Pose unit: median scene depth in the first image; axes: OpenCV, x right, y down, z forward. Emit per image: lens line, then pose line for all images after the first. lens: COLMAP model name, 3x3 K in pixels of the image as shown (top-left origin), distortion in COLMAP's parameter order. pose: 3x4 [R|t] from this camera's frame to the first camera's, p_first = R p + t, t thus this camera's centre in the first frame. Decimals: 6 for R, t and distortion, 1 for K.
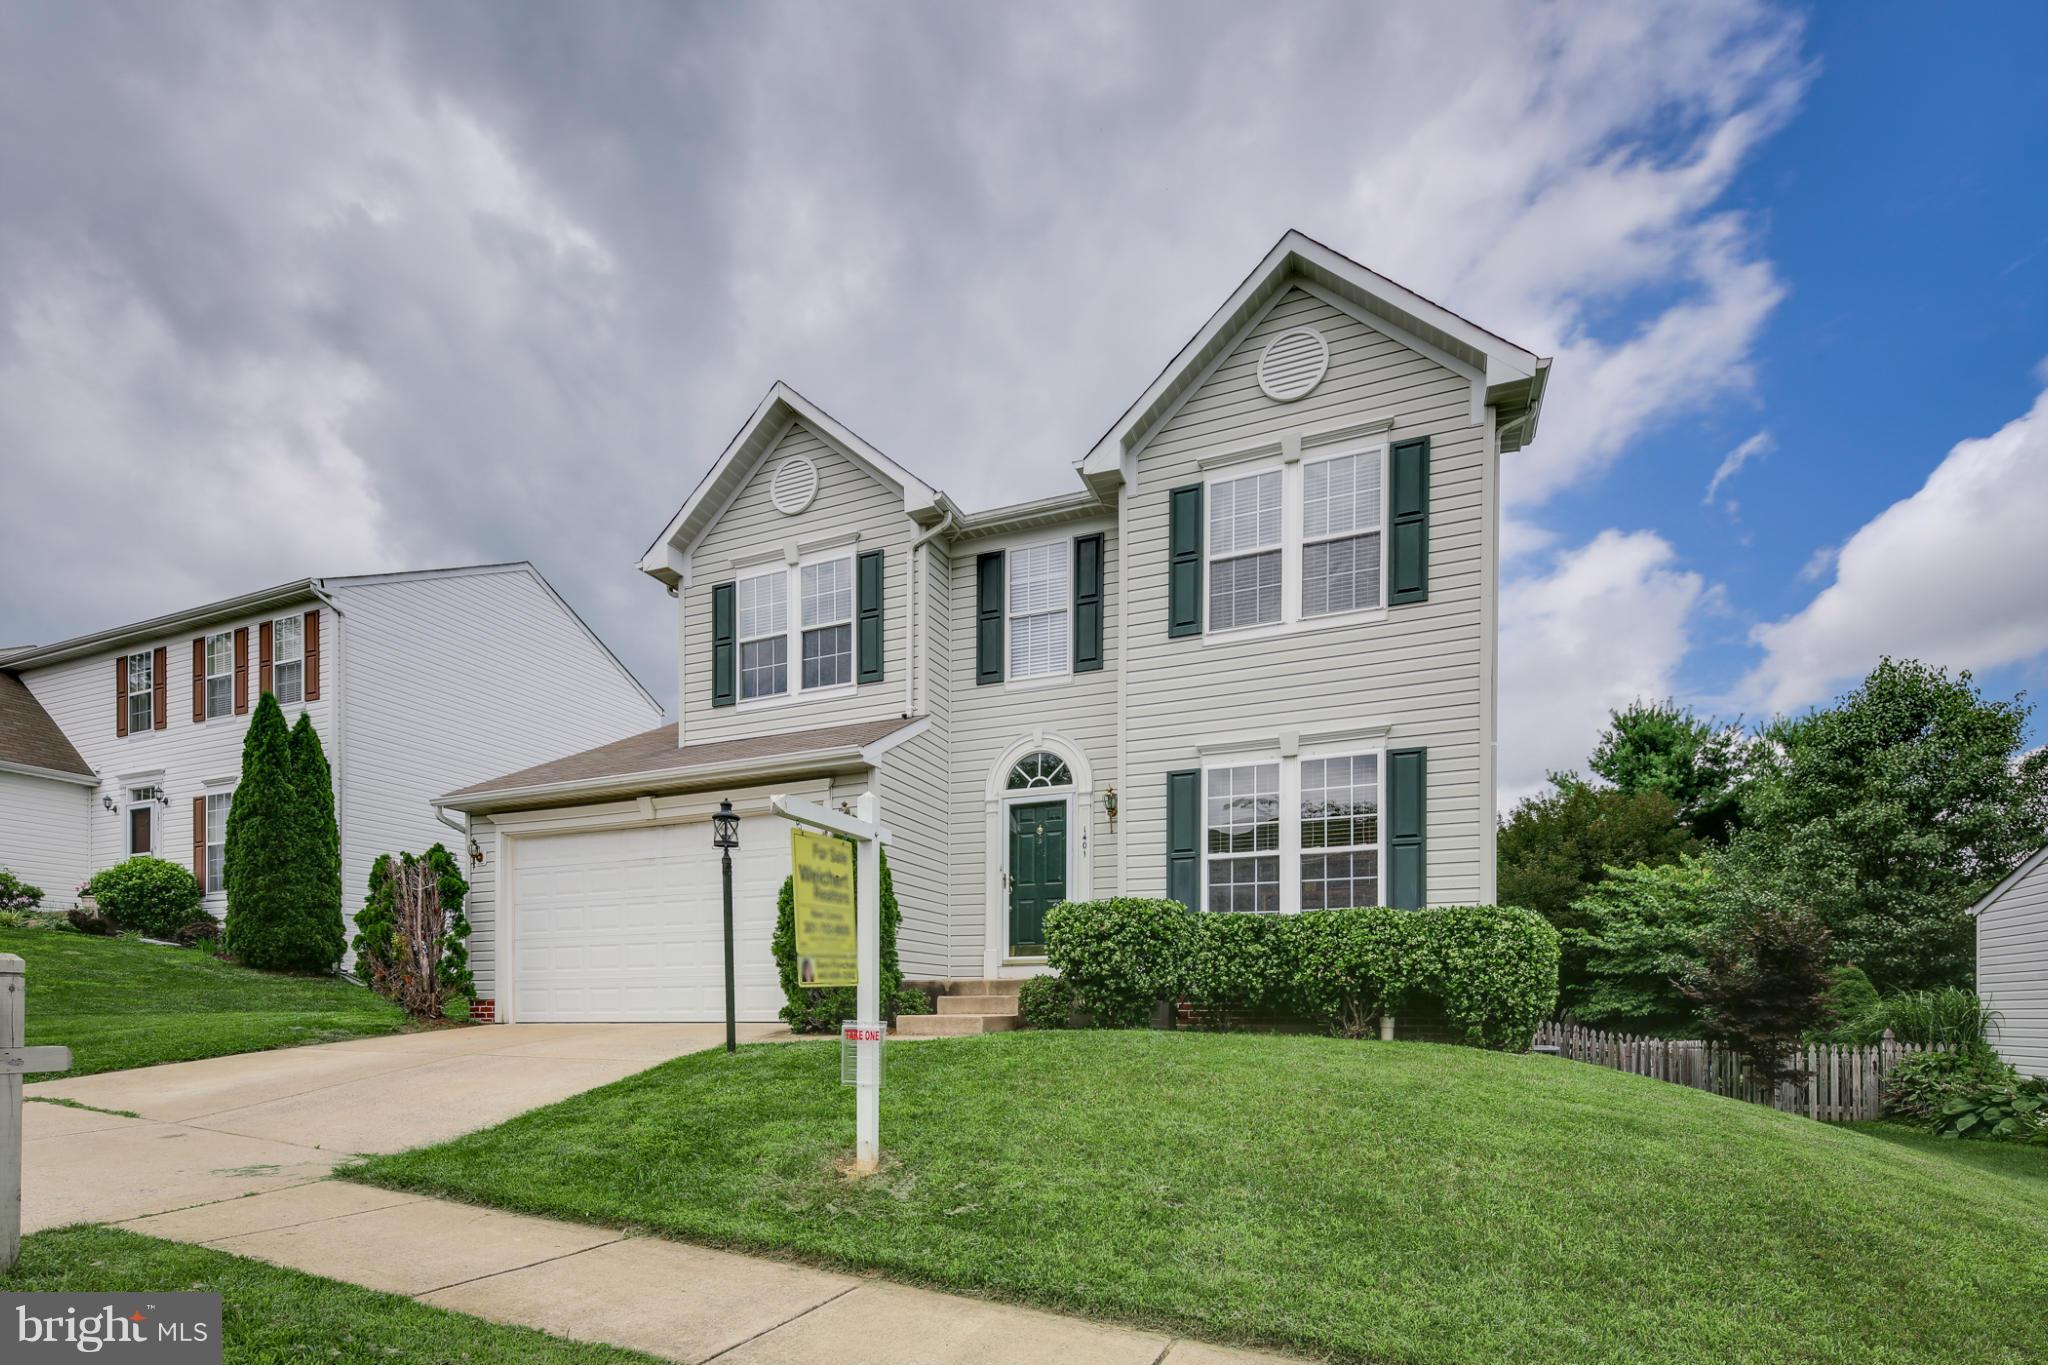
lens RADIAL K [[971.4, 0, 1027.7], [0, 971.4, 625.4], [0, 0, 1]] dist [0.001767, 0.000097]
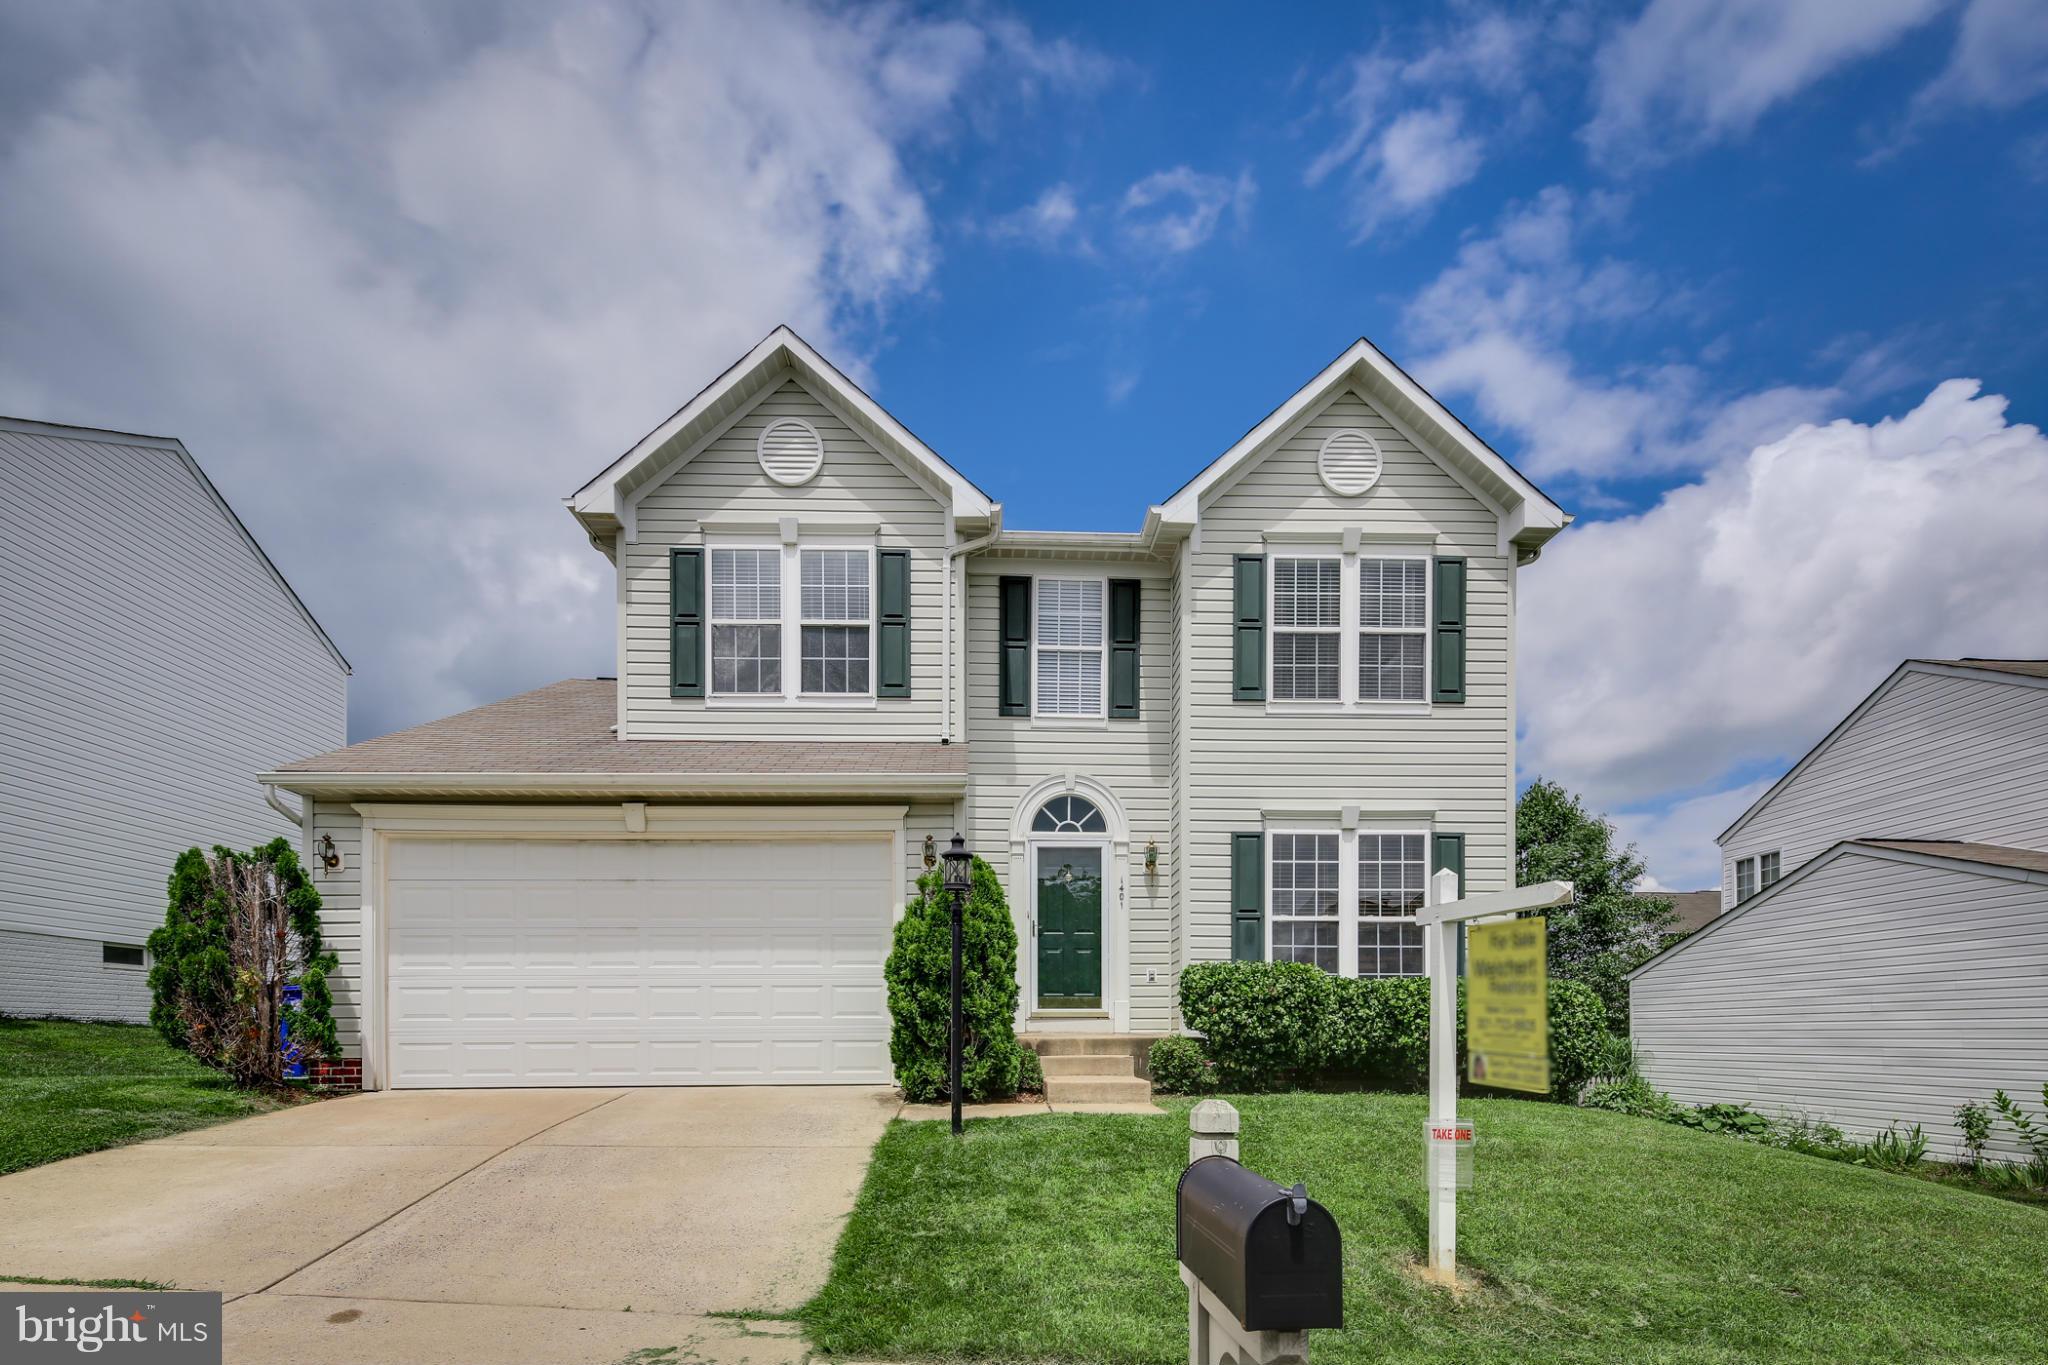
lens RADIAL K [[975.9, 0, 1024.1], [0, 975.9, 661.0], [0, 0, 1]] dist [0.003333, -0.000052]
pose [[0.902250, 0.152943, 0.403178, -0.446789], [-0.159398, 0.987055, -0.017725, 0.023993], [-0.400670, -0.048273, 0.914950, 0.143862]]
